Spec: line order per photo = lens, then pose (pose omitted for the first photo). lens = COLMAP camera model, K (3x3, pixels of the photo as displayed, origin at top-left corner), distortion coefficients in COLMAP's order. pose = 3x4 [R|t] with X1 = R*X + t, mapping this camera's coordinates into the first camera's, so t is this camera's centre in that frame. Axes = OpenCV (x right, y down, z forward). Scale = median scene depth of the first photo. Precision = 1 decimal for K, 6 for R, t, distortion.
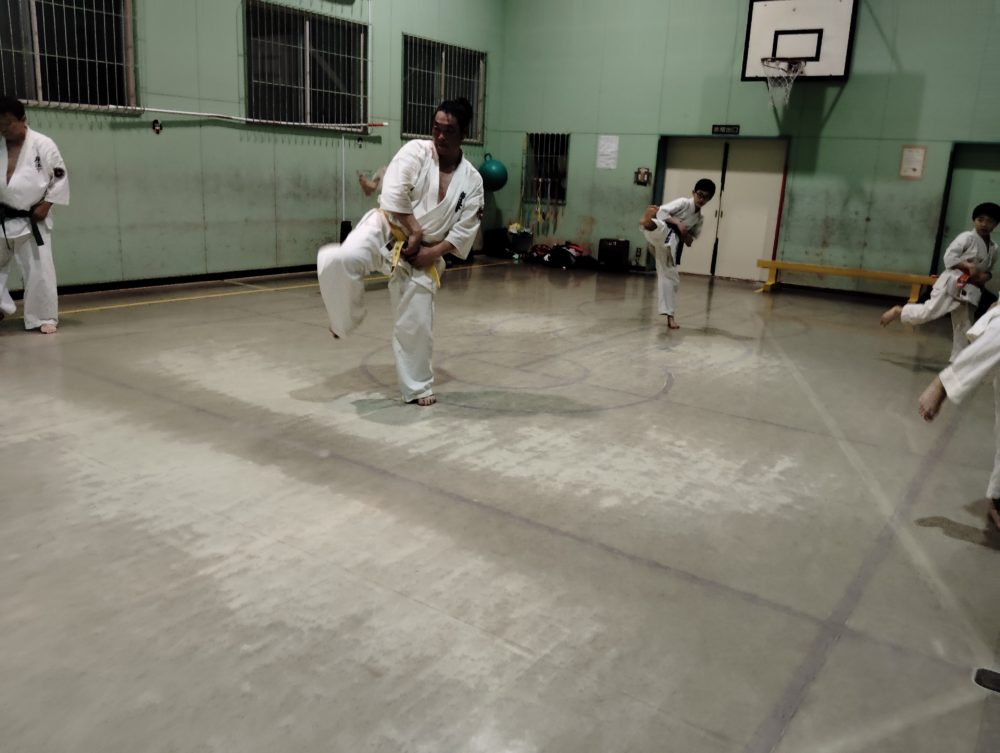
lens RADIAL K [[806.6, 0, 495.8], [0, 806.6, 376.5], [0, 0, 1]] dist [0.091587, -0.181907]
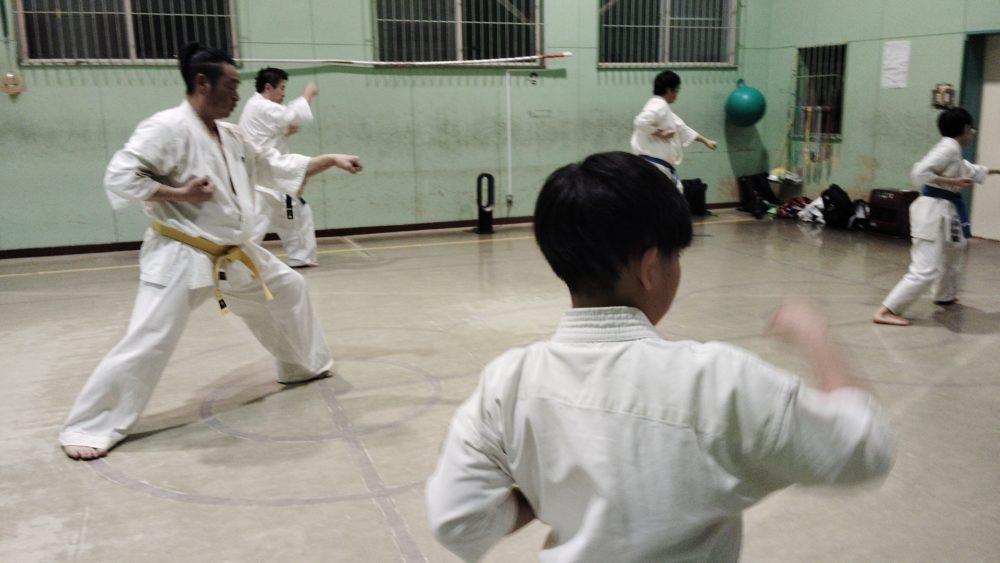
lens RADIAL K [[810.9, 0, 499.3], [0, 810.9, 275.9], [0, 0, 1]] dist [0.081295, -0.169362]
pose [[0.836264, 0.058166, -0.545233, 0.295442], [-0.087029, 0.995833, -0.027247, -0.059736], [0.541376, 0.070237, 0.837842, 0.300989]]
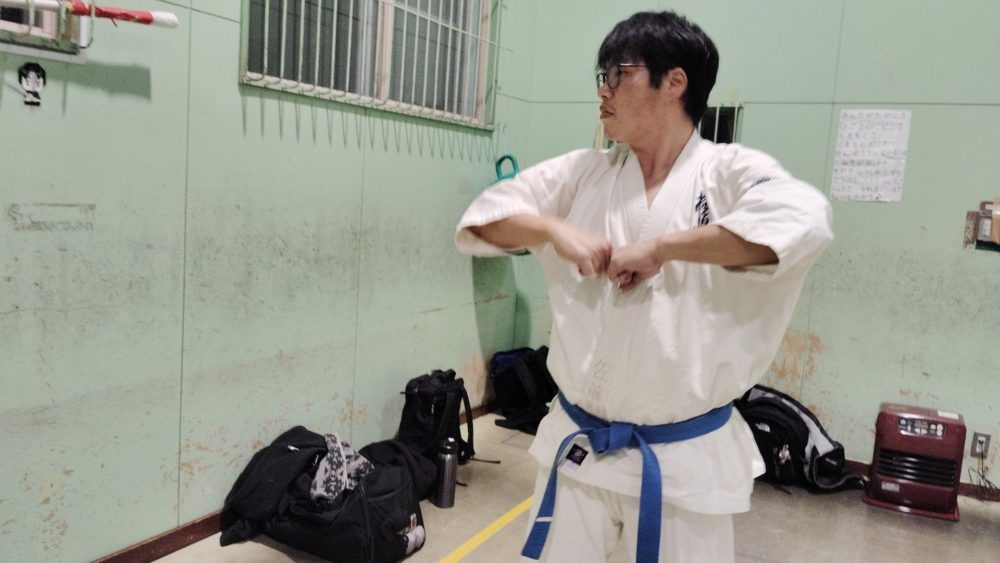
lens RADIAL K [[827.2, 0, 513.9], [0, 827.2, 262.0], [0, 0, 1]] dist [0.099904, -0.163016]
pose [[0.990814, 0.001404, 0.135223, -0.072495], [0.019978, 0.987454, -0.156639, -0.214159], [-0.133747, 0.157901, 0.978355, 0.815464]]
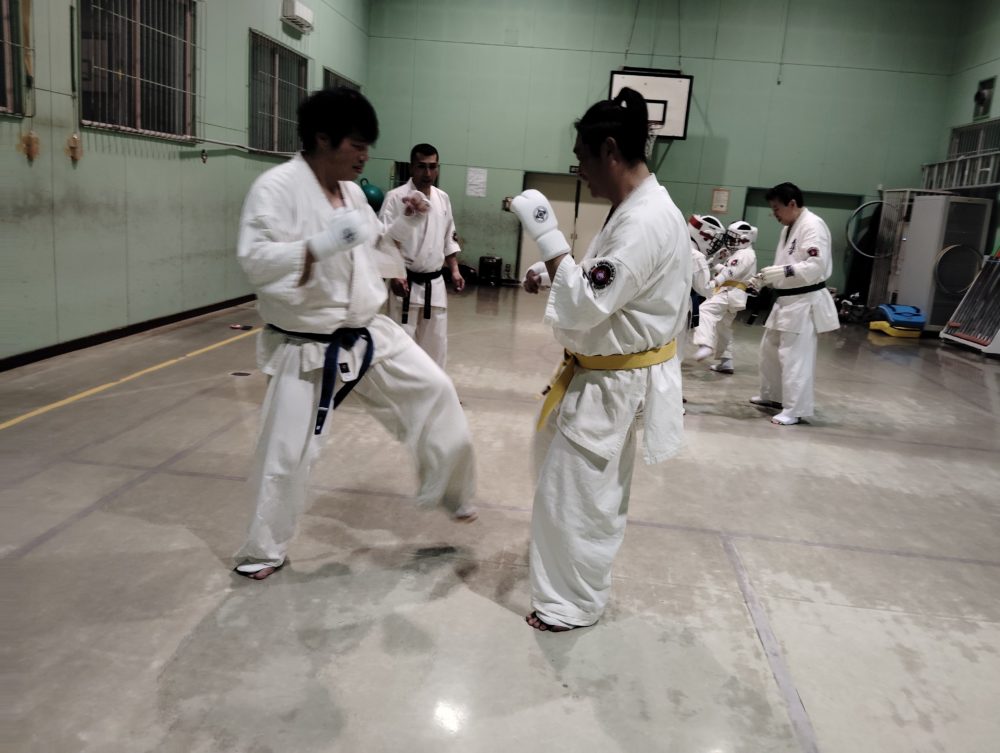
lens RADIAL K [[819.3, 0, 504.2], [0, 819.3, 357.5], [0, 0, 1]] dist [0.111615, -0.195591]
pose [[0.868847, -0.074628, 0.489424, -0.508393], [0.089112, 0.996002, -0.006325, -0.019211], [-0.486995, 0.049109, 0.872023, -0.039869]]
